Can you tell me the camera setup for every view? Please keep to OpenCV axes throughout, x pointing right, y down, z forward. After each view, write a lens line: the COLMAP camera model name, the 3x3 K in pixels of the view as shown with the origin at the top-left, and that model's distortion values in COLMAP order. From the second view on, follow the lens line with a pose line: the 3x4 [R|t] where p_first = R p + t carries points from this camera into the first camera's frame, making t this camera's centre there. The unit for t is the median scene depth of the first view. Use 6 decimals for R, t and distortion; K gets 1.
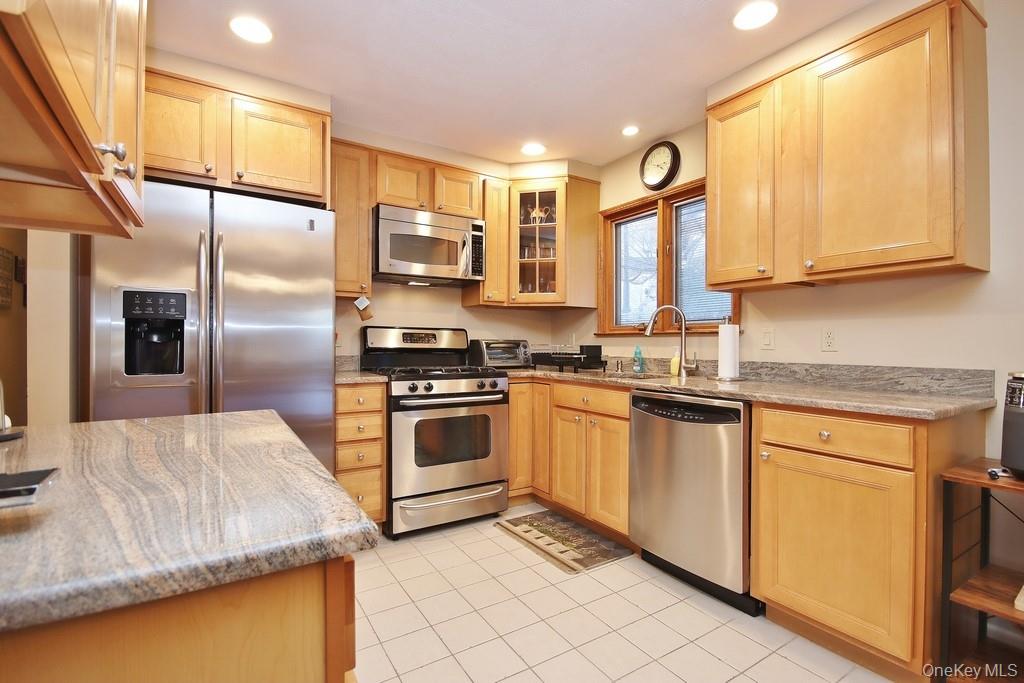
lens RADIAL K [[473.7, 0, 512.6], [0, 473.7, 342.1], [0, 0, 1]] dist [0.007159, -0.002319]
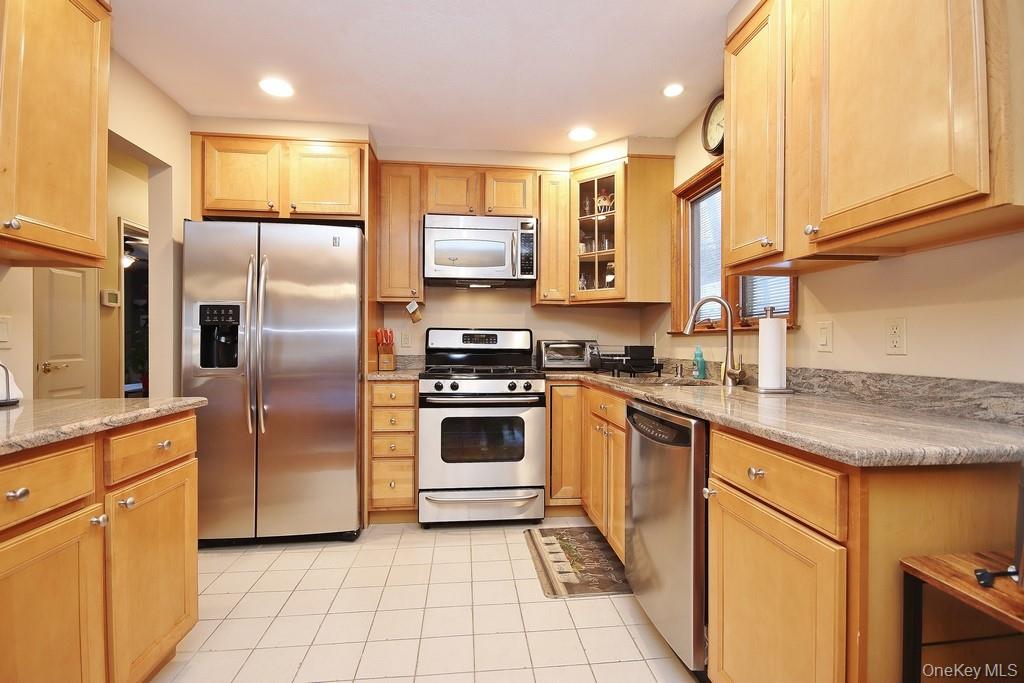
lens RADIAL K [[473.7, 0, 511.1], [0, 473.7, 342.1], [0, 0, 1]] dist [0.007159, -0.002319]
pose [[0.895154, -0.003228, -0.445745, 0.382915], [0.002479, 0.999994, -0.002263, 0.001433], [0.445750, 0.000921, 0.895157, 0.125624]]
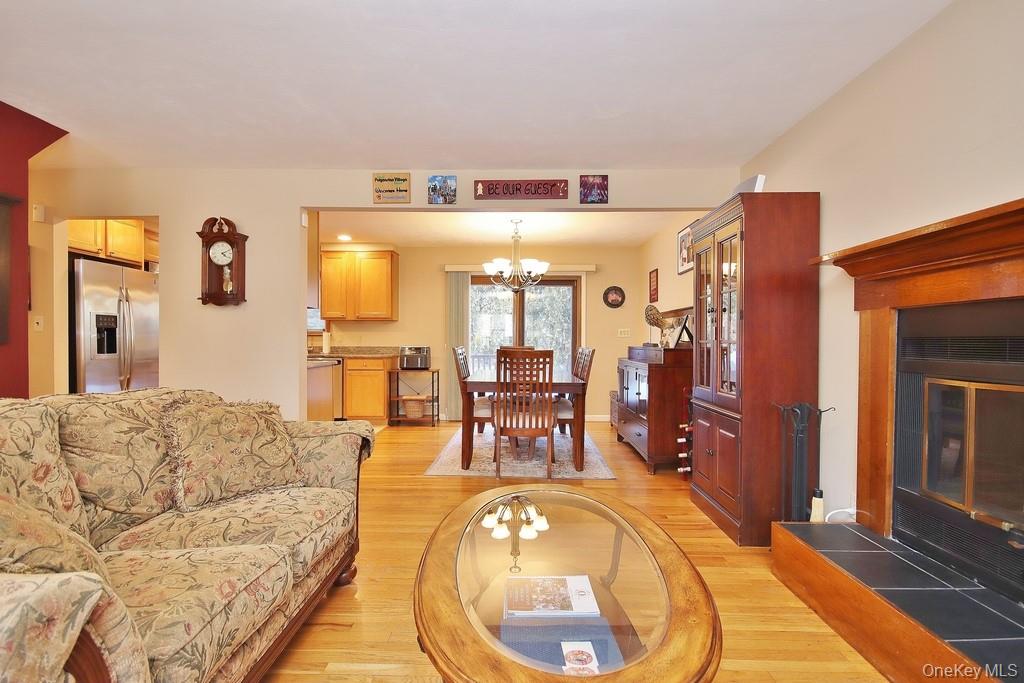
lens RADIAL K [[473.7, 0, 512.6], [0, 473.7, 342.6], [0, 0, 1]] dist [0.007159, -0.002319]
pose [[0.549583, -0.004053, 0.835429, -1.060063], [-0.003390, 0.999969, 0.007081, -0.002415], [-0.835432, -0.006724, 0.549553, -1.175877]]
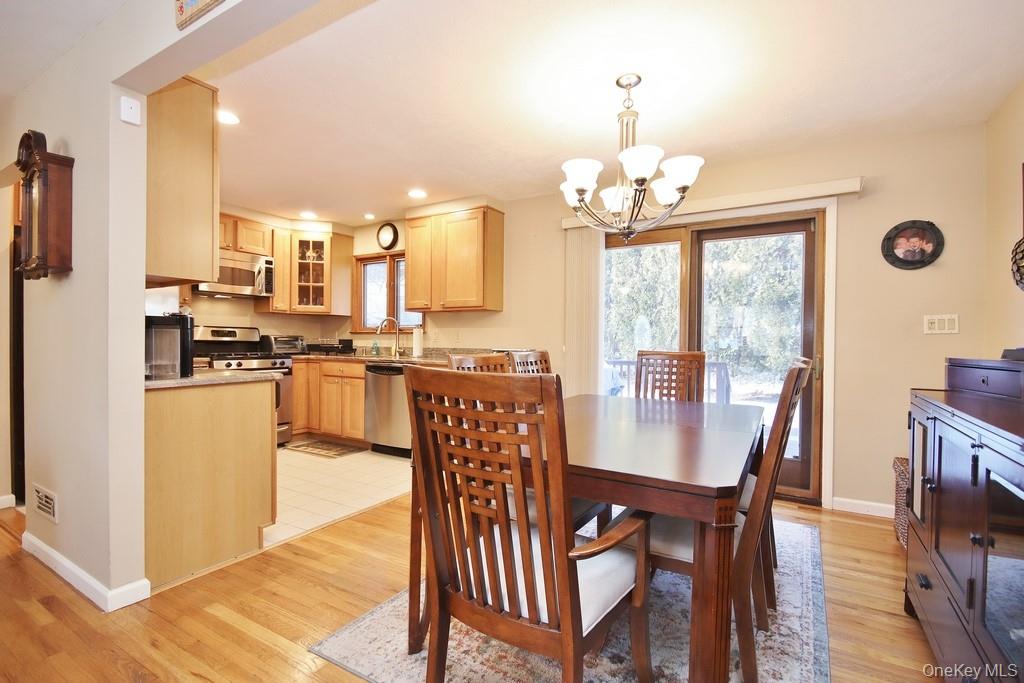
lens RADIAL K [[473.7, 0, 511.7], [0, 473.7, 345.0], [0, 0, 1]] dist [0.007159, -0.002319]
pose [[0.893339, -0.000147, 0.449384, -0.072169], [-0.006895, 0.999878, 0.014034, -0.000451], [-0.449331, -0.015636, 0.893228, -0.844309]]
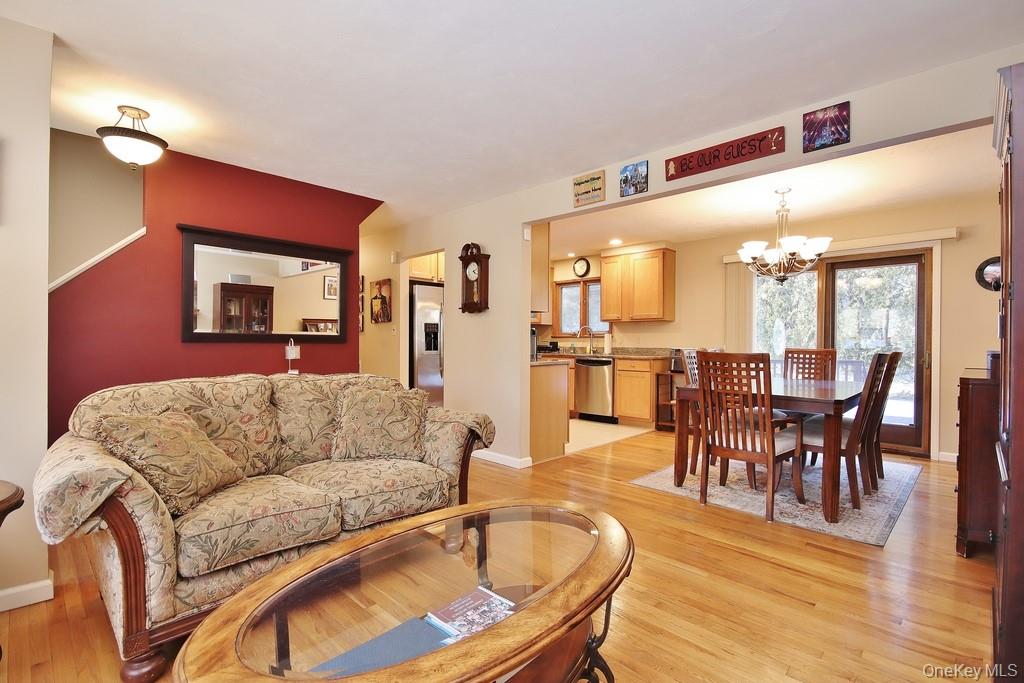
lens RADIAL K [[473.7, 0, 514.3], [0, 473.7, 345.2], [0, 0, 1]] dist [0.007159, -0.002319]
pose [[0.971646, -0.000310, 0.236441, -0.658288], [-0.002181, 0.999945, 0.010273, 0.000904], [-0.236431, -0.010497, 0.971592, -1.406405]]
